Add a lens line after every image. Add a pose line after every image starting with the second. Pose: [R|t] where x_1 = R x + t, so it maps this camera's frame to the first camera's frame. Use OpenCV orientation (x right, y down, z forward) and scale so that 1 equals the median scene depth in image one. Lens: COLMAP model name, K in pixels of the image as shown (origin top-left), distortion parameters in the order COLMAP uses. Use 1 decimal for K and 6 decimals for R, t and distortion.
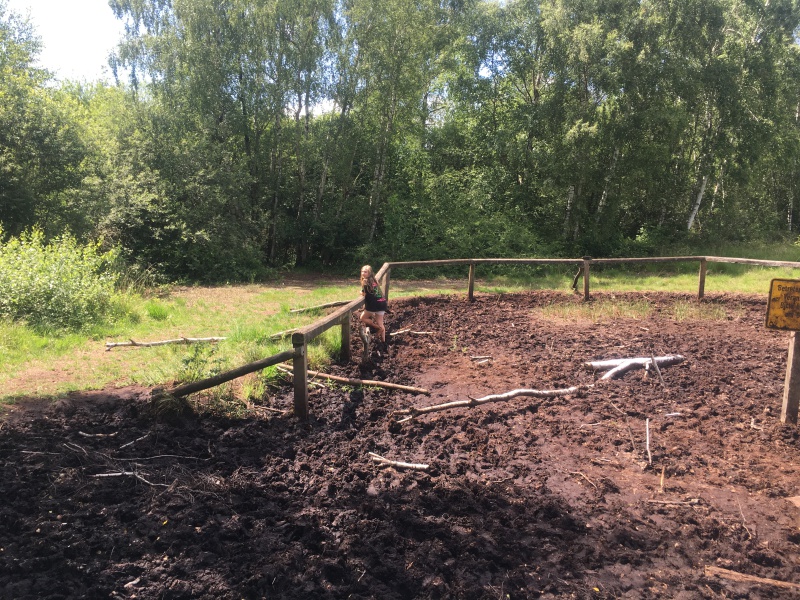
lens RADIAL K [[683.1, 0, 398.5], [0, 683.1, 297.6], [0, 0, 1]] dist [0.076003, -0.102415]
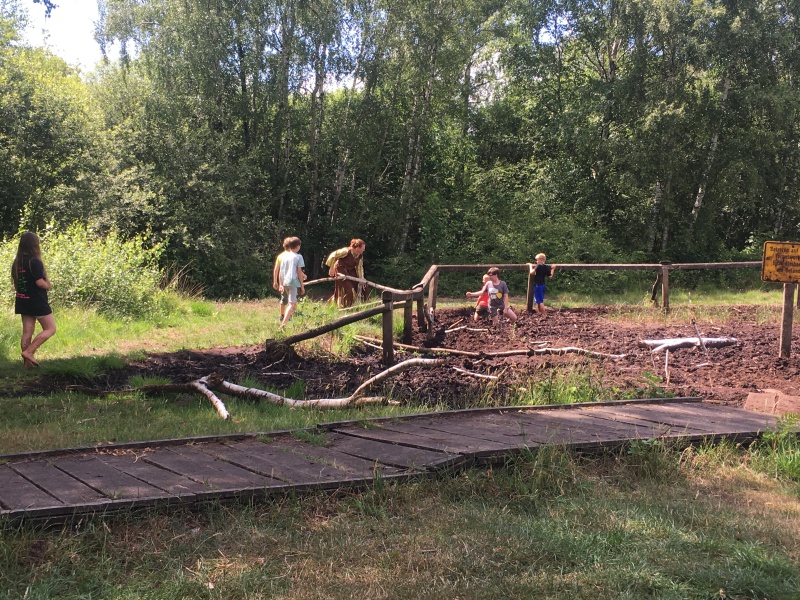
lens RADIAL K [[1064.8, 0, 400.0], [0, 1064.8, 300.0], [0, 0, 1]] dist [0.025833, 0.087424]
pose [[0.999847, -0.001513, -0.017436, -0.034401], [0.000495, 0.998304, -0.058215, 0.067347], [0.017494, 0.058197, 0.998152, -0.337818]]
